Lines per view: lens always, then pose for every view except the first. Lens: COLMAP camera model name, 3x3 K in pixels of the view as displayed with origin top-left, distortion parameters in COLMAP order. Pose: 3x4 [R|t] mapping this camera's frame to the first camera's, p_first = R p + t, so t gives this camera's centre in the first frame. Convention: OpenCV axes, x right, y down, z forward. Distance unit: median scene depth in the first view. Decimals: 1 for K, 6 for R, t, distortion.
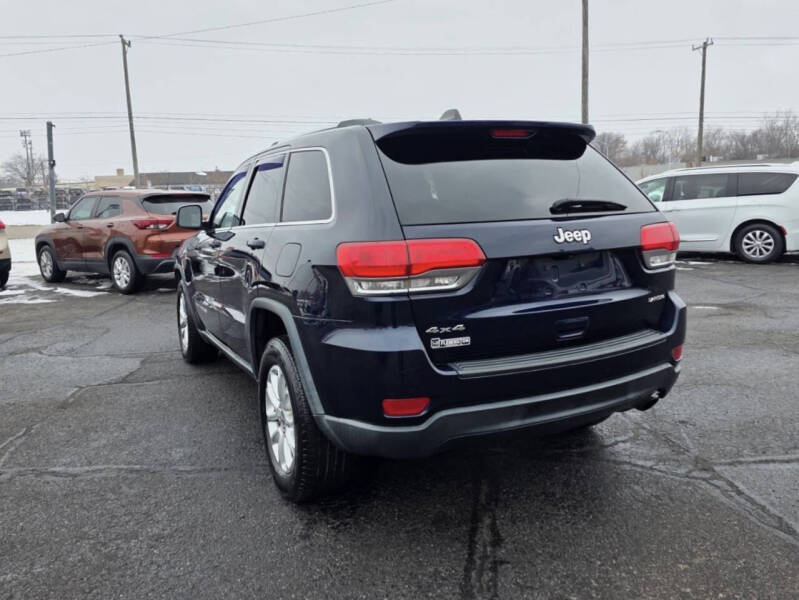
lens RADIAL K [[583.4, 0, 405.2], [0, 583.4, 296.7], [0, 0, 1]] dist [0.034183, -0.025174]
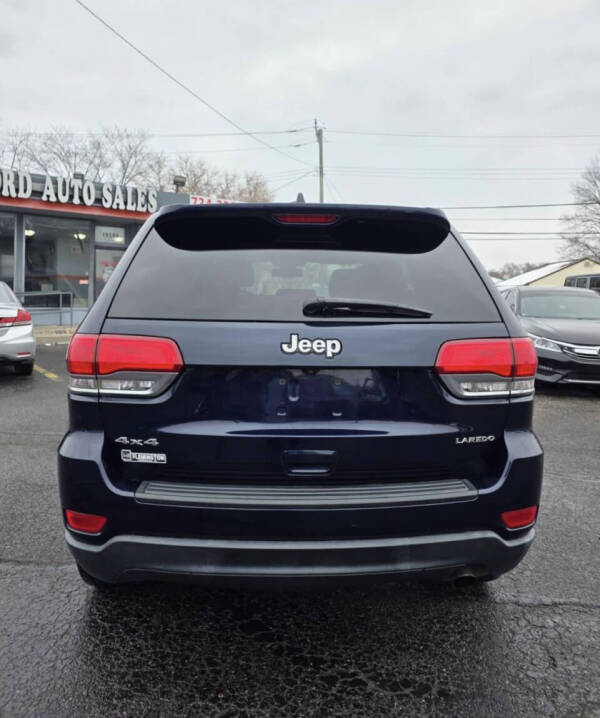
lens RADIAL K [[594.6, 0, 306.1], [0, 594.6, 351.6], [0, 0, 1]] dist [0.005290, 0.012956]
pose [[0.921582, 0.084328, -0.378915, 0.578388], [-0.106501, 0.993590, -0.037901, -0.064329], [0.373290, 0.075283, 0.924655, 0.252412]]
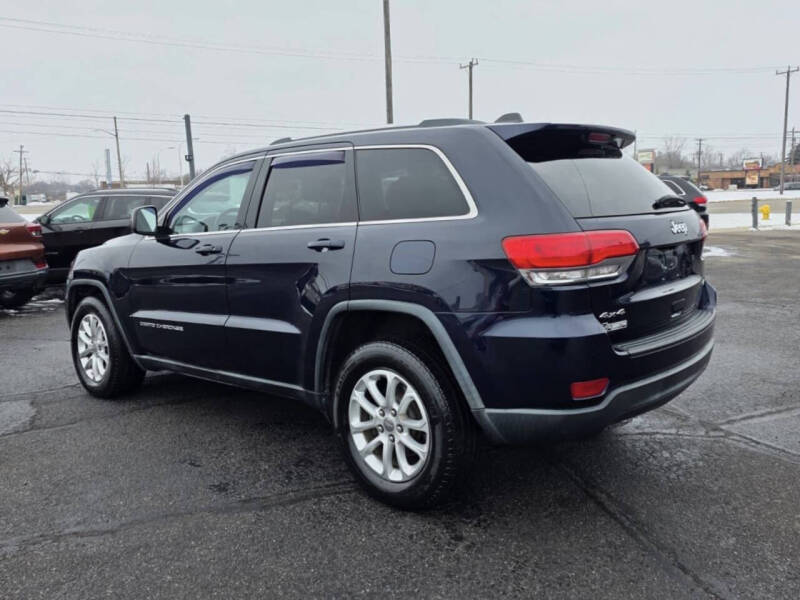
lens RADIAL K [[623.4, 0, 383.6], [0, 623.4, 290.4], [0, 0, 1]] dist [0.057744, -0.062890]
pose [[0.940739, -0.044376, 0.336215, -0.671449], [0.056401, 0.998068, -0.026080, 0.017688], [-0.334408, 0.043498, 0.941424, 0.038480]]
